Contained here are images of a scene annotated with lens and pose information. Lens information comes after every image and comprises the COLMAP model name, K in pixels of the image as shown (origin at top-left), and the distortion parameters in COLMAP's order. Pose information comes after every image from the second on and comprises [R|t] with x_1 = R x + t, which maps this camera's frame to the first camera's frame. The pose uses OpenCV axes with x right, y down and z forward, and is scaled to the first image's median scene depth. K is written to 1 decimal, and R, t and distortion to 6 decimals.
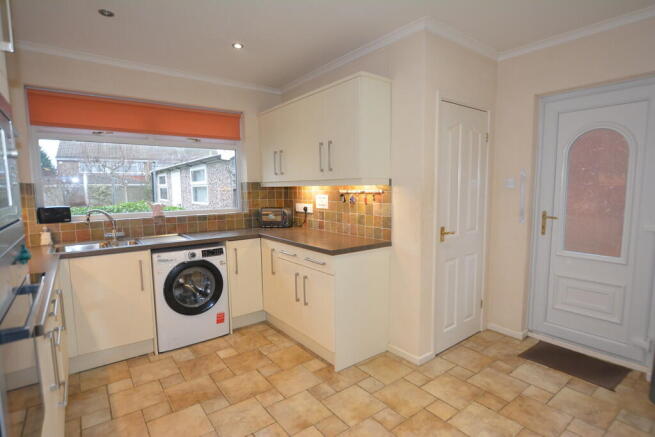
lens RADIAL K [[336.3, 0, 330.0], [0, 336.3, 220.5], [0, 0, 1]] dist [-0.004385, -0.001271]
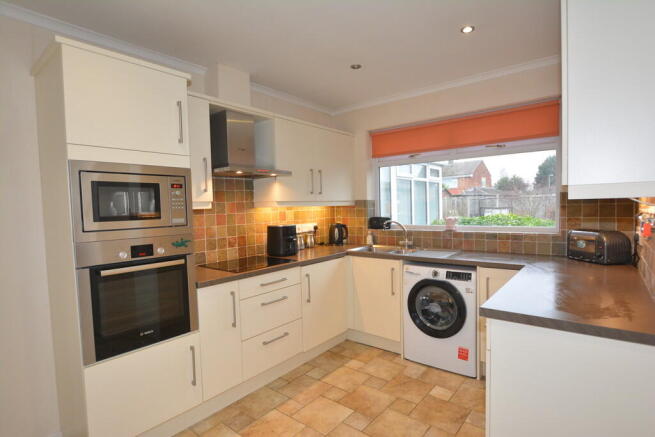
lens RADIAL K [[336.3, 0, 330.4], [0, 336.3, 220.2], [0, 0, 1]] dist [-0.004385, -0.001271]
pose [[0.253353, 0.051021, -0.966028, 0.430429], [-0.071191, 0.996884, 0.033980, -0.059306], [0.964751, 0.060163, 0.256195, 0.467035]]
